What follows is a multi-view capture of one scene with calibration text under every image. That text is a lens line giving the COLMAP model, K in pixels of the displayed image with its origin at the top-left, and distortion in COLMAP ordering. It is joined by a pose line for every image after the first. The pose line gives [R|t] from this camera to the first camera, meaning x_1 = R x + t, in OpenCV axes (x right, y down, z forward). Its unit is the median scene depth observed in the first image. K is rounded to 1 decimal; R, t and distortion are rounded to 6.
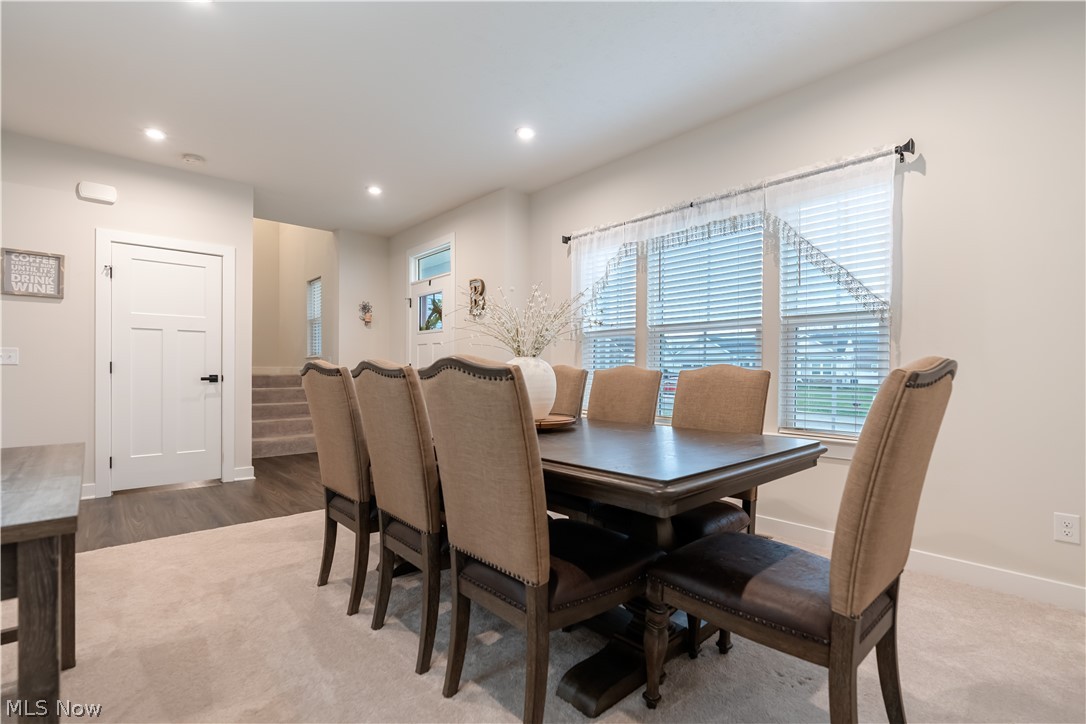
lens RADIAL K [[498.2, 0, 545.3], [0, 498.2, 358.5], [0, 0, 1]] dist [-0.005218, 0.002279]
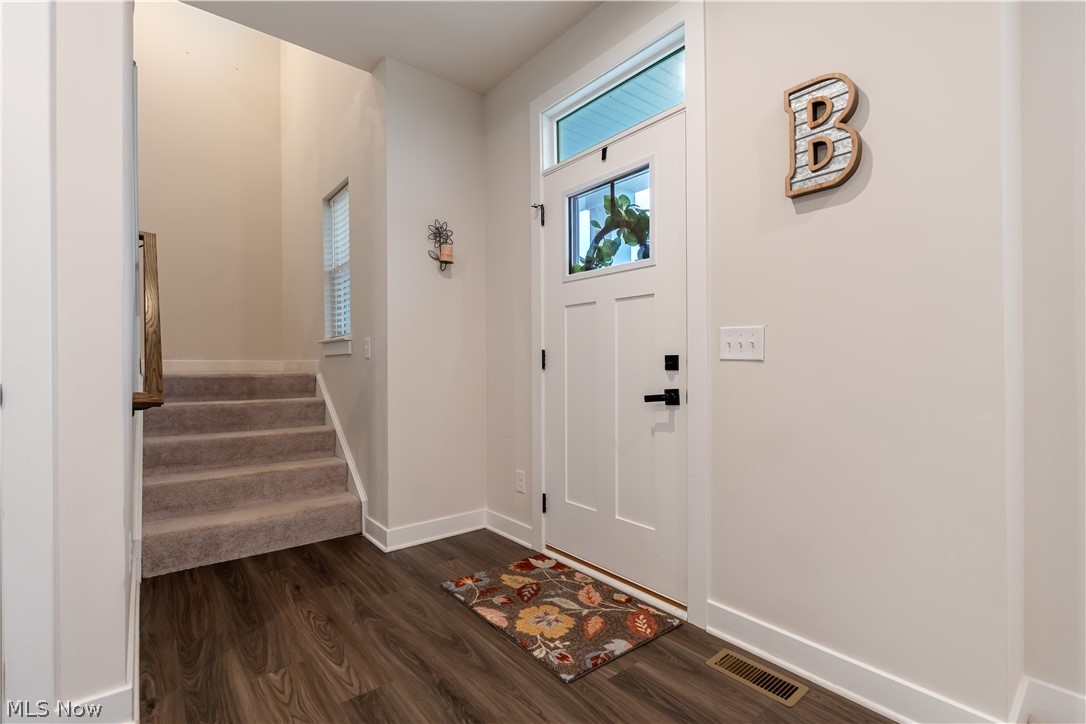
lens RADIAL K [[498.2, 0, 548.4], [0, 498.2, 364.0], [0, 0, 1]] dist [-0.005218, 0.002279]
pose [[0.998737, -0.002895, -0.050161, -0.244992], [0.003938, 0.999778, 0.020707, 0.013142], [0.050090, -0.020879, 0.998526, 0.552629]]
